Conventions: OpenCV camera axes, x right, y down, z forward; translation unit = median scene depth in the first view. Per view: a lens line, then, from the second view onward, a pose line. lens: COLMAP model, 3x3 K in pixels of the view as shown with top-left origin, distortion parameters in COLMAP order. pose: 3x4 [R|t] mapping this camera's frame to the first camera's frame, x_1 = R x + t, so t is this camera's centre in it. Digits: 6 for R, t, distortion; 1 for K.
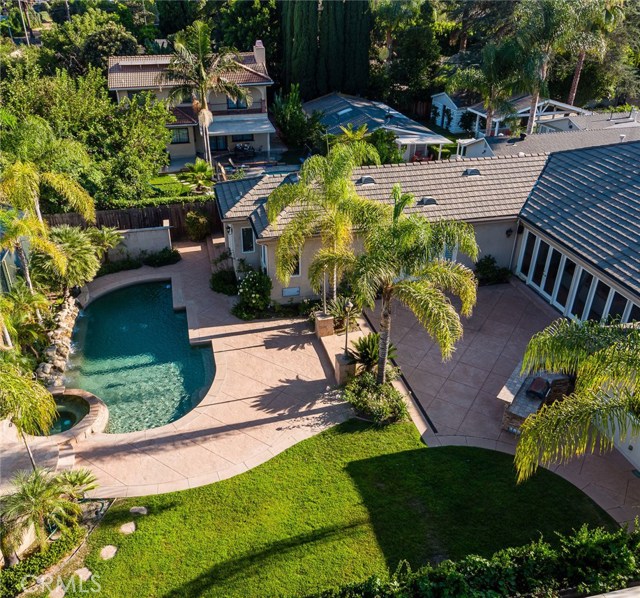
lens RADIAL K [[557.7, 0, 290.8], [0, 557.7, 298.4], [0, 0, 1]] dist [-0.010393, -0.002746]
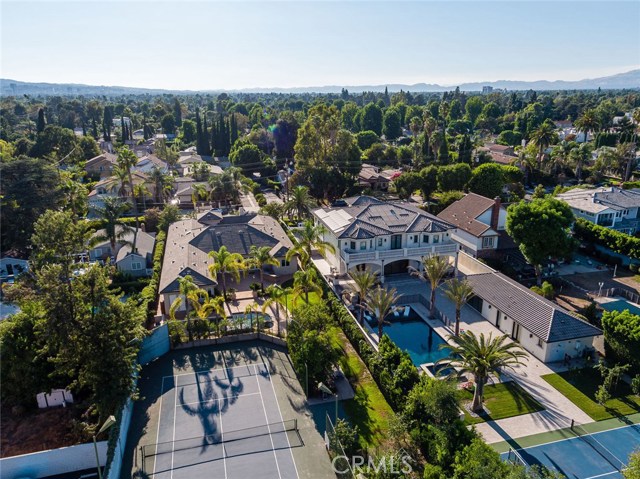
lens RADIAL K [[463.5, 0, 320.0], [0, 463.5, 239.5], [0, 0, 1]] dist [0.008420, 0.002955]
pose [[-0.052661, -0.271873, 0.960891, -2.776612], [0.513120, 0.818118, 0.259598, -0.748807], [-0.856700, 0.506723, 0.096420, 0.082647]]
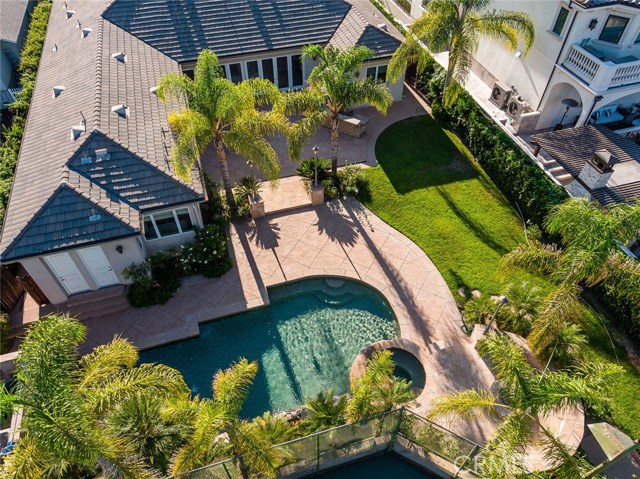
lens RADIAL K [[449.0, 0, 320.0], [0, 449.0, 239.5], [0, 0, 1]] dist [0.007545, 0.002810]
pose [[-0.085643, -0.731544, 0.676394, -0.688193], [0.507260, 0.552296, 0.661556, -0.503143], [-0.857527, 0.399765, 0.323783, 0.627708]]
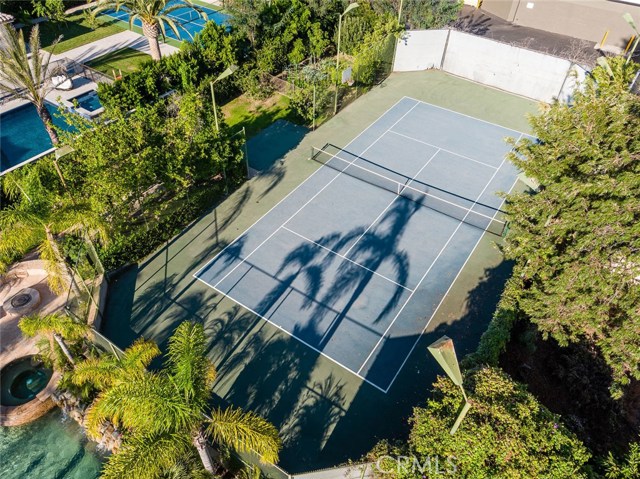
lens RADIAL K [[463.5, 0, 320.0], [0, 463.5, 239.5], [0, 0, 1]] dist [0.008420, 0.002955]
pose [[-0.720209, 0.477083, -0.503678, -0.438100], [-0.373640, 0.344983, 0.861034, -0.810848], [0.584545, 0.808319, -0.070202, 1.013298]]
